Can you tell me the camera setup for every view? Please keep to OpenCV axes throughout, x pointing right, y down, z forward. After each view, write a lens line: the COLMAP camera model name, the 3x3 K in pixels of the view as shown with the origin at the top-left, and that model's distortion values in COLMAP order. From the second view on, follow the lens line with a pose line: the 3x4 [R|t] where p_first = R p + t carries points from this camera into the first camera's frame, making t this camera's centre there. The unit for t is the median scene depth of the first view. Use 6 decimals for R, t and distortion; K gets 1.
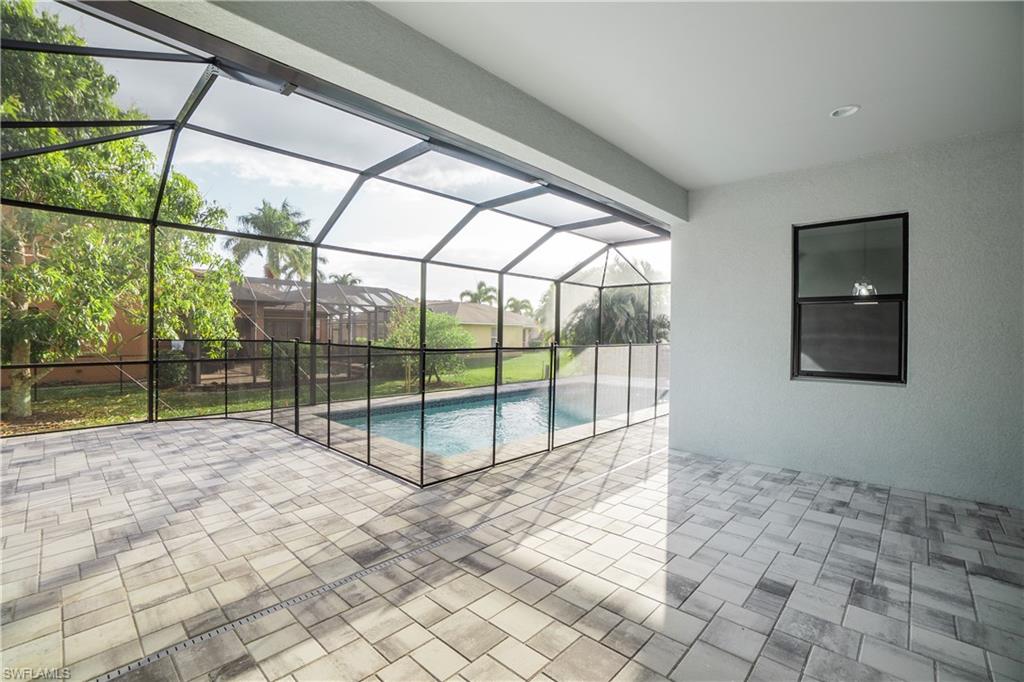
lens RADIAL K [[467.1, 0, 512.0], [0, 467.1, 341.0], [0, 0, 1]] dist [-0.072265, 0.028070]
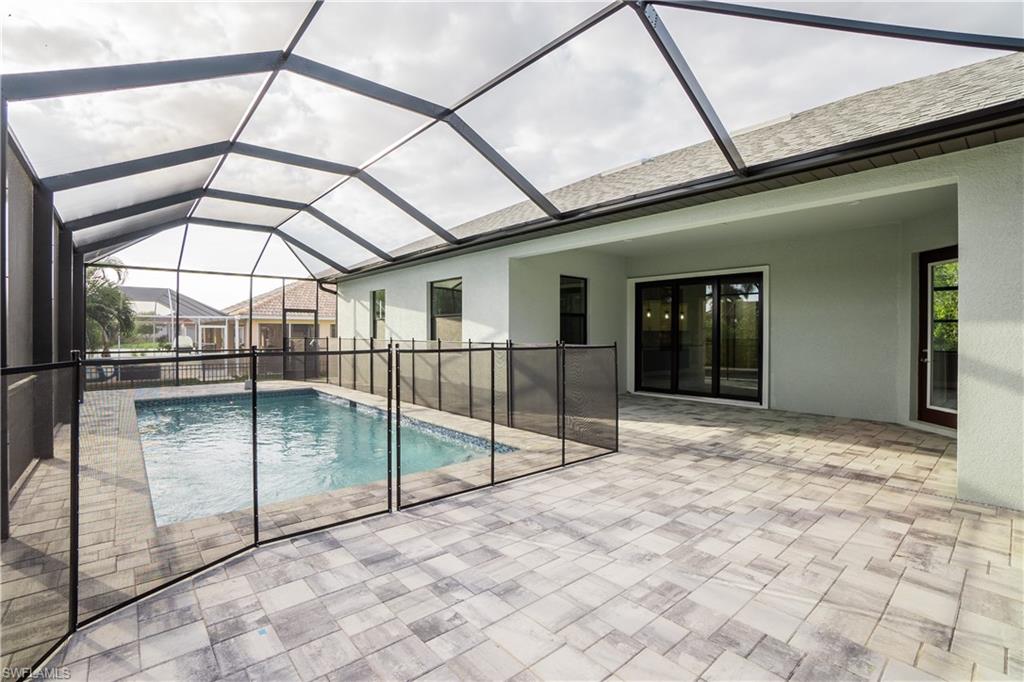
lens RADIAL K [[457.4, 0, 518.1], [0, 457.4, 339.3], [0, 0, 1]] dist [-0.064945, 0.026226]
pose [[0.087374, -0.024064, 0.995885, -1.297012], [0.015384, 0.999622, 0.022805, -0.030807], [-0.996057, 0.013328, 0.087711, 1.010312]]
